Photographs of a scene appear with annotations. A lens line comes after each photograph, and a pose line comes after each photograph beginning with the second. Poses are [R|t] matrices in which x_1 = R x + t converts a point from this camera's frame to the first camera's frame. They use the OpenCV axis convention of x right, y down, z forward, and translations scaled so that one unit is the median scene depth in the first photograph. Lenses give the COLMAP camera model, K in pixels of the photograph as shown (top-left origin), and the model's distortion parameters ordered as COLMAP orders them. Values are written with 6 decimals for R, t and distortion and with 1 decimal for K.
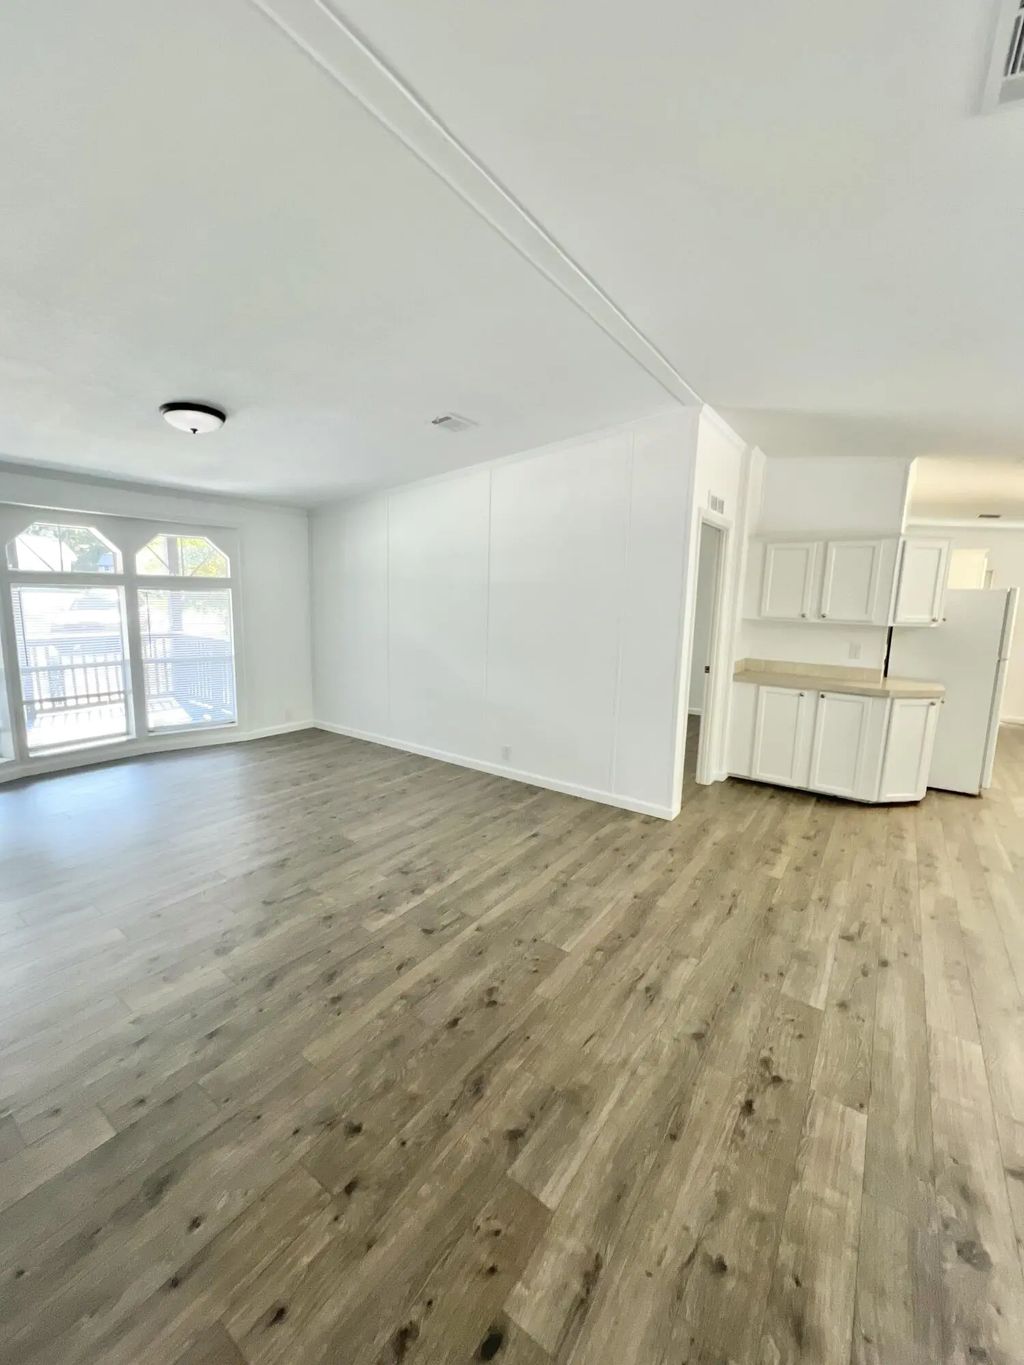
lens RADIAL K [[553.0, 0, 510.6], [0, 553.0, 681.1], [0, 0, 1]] dist [0.000871, 0.000160]
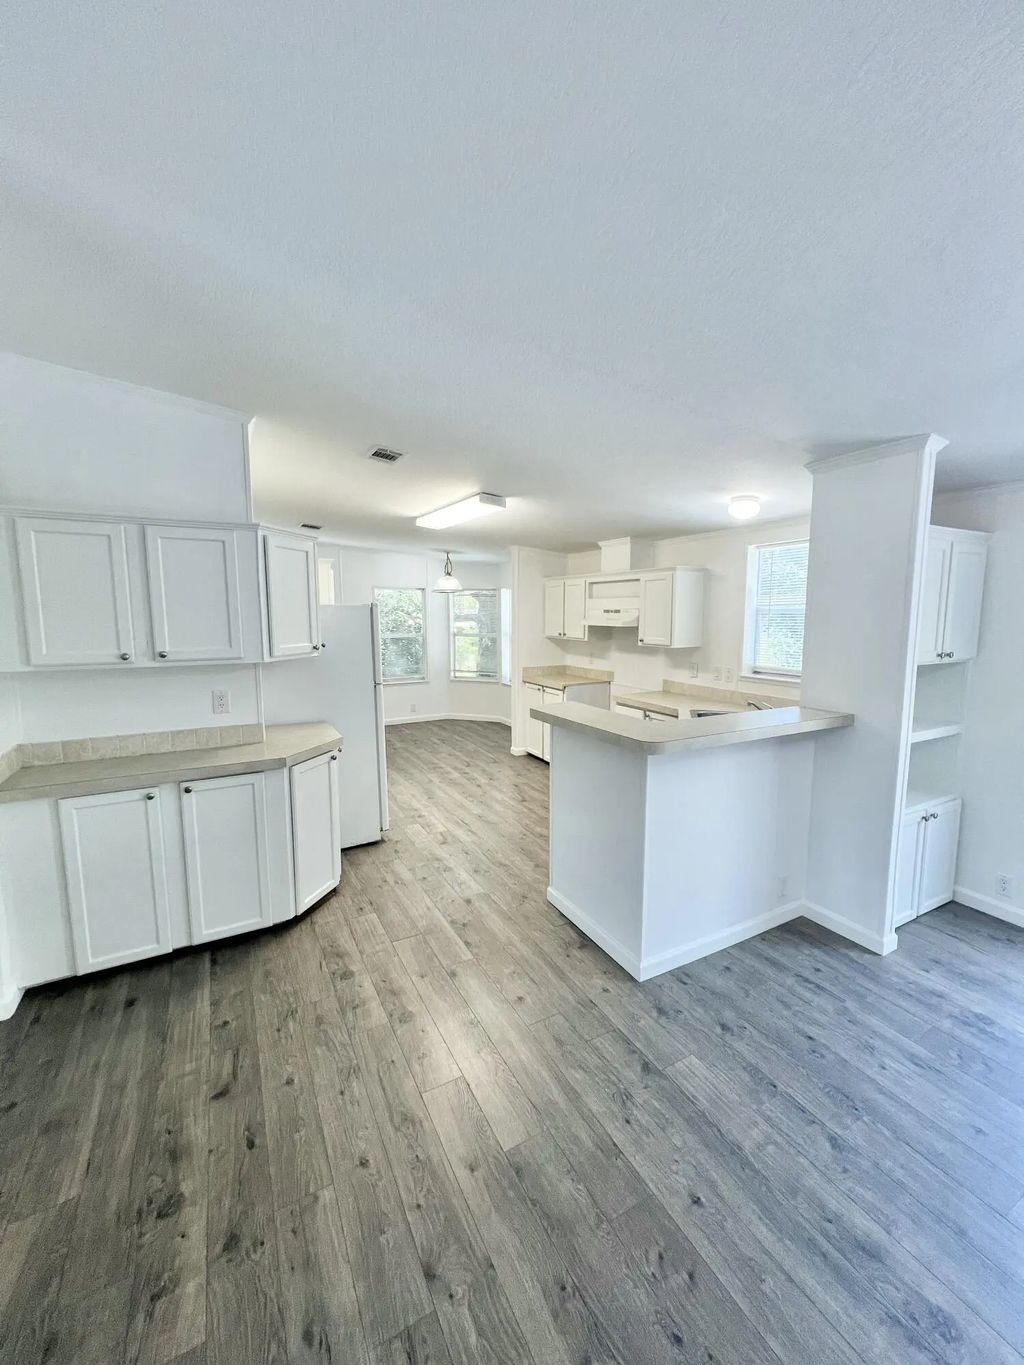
lens RADIAL K [[553.0, 0, 513.9], [0, 553.0, 676.5], [0, 0, 1]] dist [0.000871, 0.000160]
pose [[0.447340, -0.129049, 0.885005, 0.218028], [0.156635, 0.985546, 0.064536, -0.075988], [-0.880541, 0.109754, 0.461088, 0.416416]]
